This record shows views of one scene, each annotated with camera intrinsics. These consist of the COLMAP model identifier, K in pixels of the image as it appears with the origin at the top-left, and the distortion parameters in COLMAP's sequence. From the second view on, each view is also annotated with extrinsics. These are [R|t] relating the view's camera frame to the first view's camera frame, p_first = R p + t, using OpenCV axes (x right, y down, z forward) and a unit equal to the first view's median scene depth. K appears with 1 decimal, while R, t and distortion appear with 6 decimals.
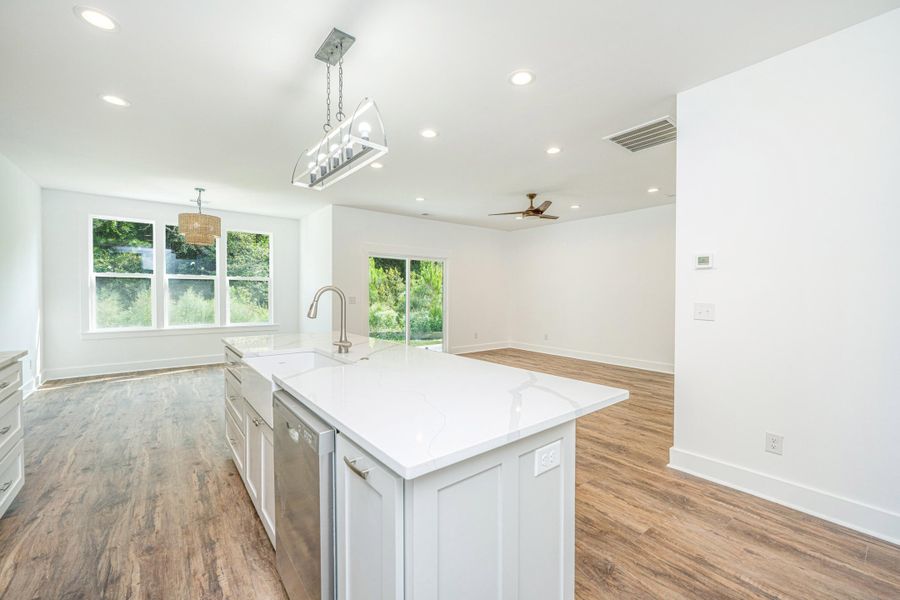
lens RADIAL K [[369.9, 0, 450.0], [0, 369.9, 300.0], [0, 0, 1]] dist [0.002667, 0.000062]
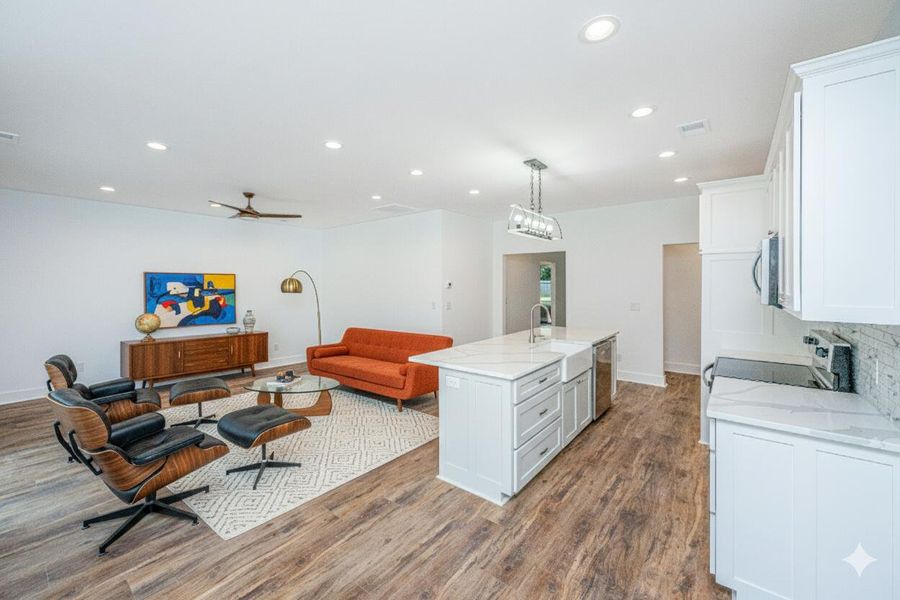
lens RADIAL K [[359.9, 0, 450.6], [0, 359.9, 285.5], [0, 0, 1]] dist [-0.001028, -0.000249]
pose [[-0.233720, -0.004175, 0.972295, -0.763077], [0.017247, 0.999816, 0.008439, -0.057801], [-0.972151, 0.018741, -0.233605, 0.740095]]
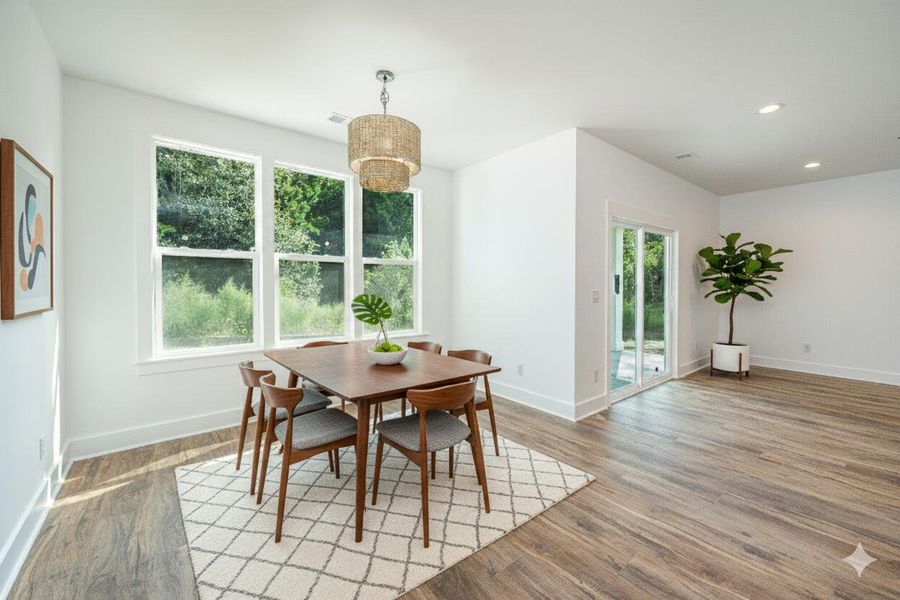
lens RADIAL K [[344.6, 0, 448.5], [0, 344.6, 288.1], [0, 0, 1]] dist [-0.000666, -0.003028]
pose [[0.999716, -0.005352, 0.023235, -0.593339], [0.005384, 0.999985, -0.001277, -0.012914], [-0.023228, 0.001402, 0.999729, 0.529282]]
